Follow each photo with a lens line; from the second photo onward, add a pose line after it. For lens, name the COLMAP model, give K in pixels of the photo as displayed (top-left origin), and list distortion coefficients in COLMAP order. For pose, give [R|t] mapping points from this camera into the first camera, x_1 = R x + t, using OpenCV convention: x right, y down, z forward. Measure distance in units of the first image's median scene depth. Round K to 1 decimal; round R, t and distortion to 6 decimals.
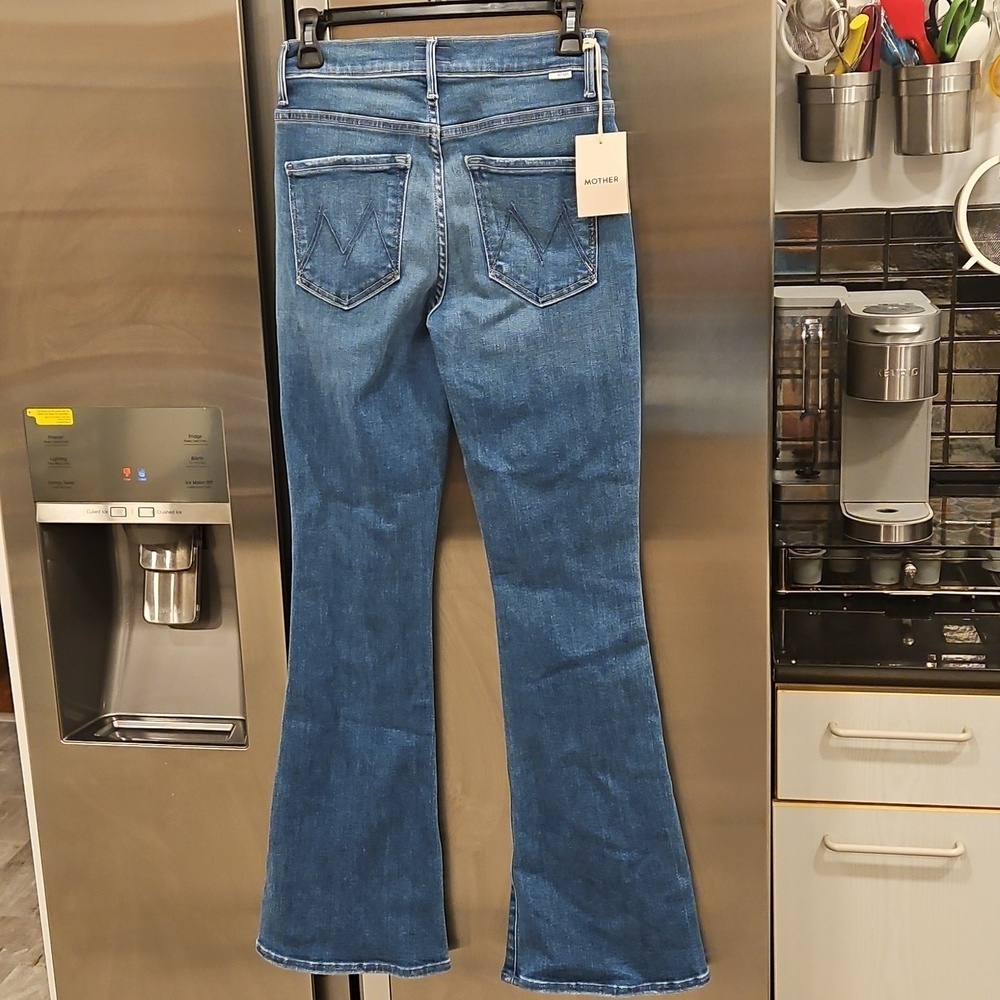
lens RADIAL K [[1505.3, 0, 499.9], [0, 1505.3, 517.5], [0, 0, 1]] dist [0.097051, -0.075792]
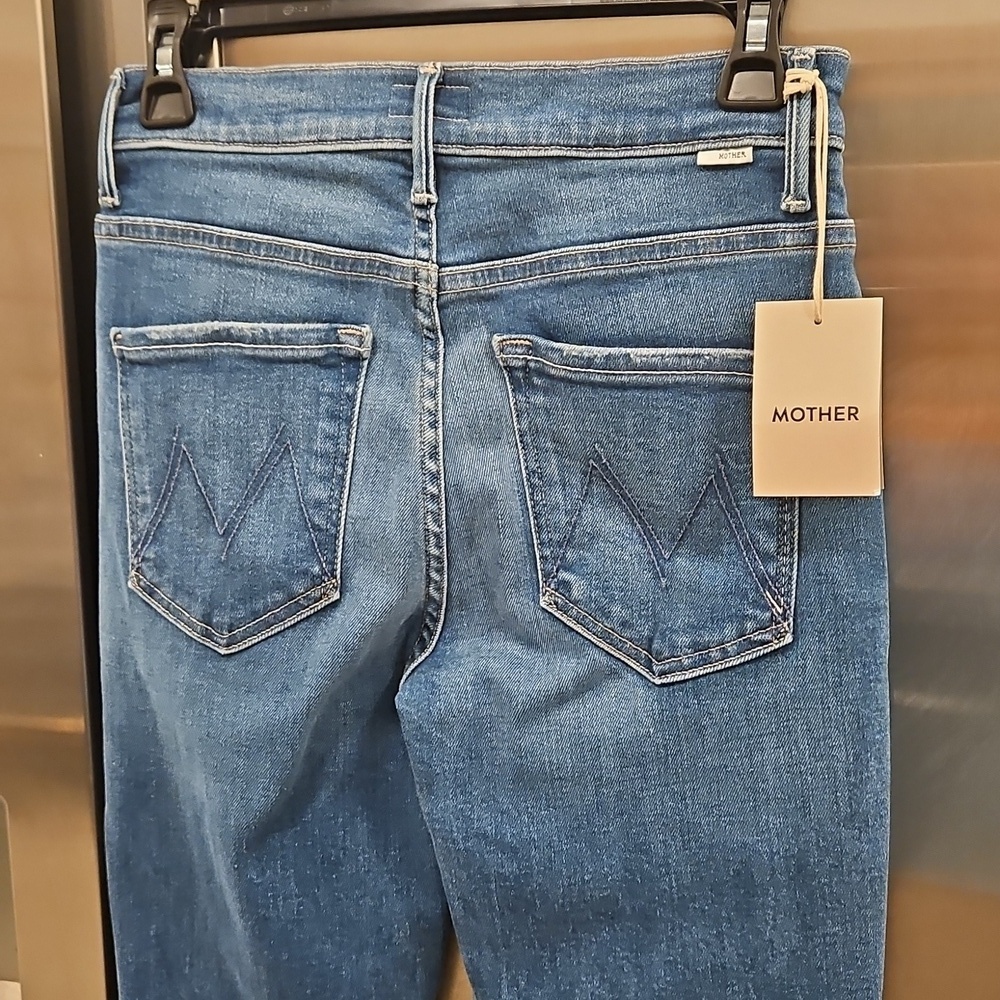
lens RADIAL K [[1482.4, 0, 500.0], [0, 1482.4, 500.0], [0, 0, 1]] dist [0.091933, -0.074548]
pose [[0.992444, 0.047706, -0.113048, 0.028173], [-0.052226, 0.997936, -0.037359, -0.172274], [0.111032, 0.042981, 0.992887, 0.569151]]
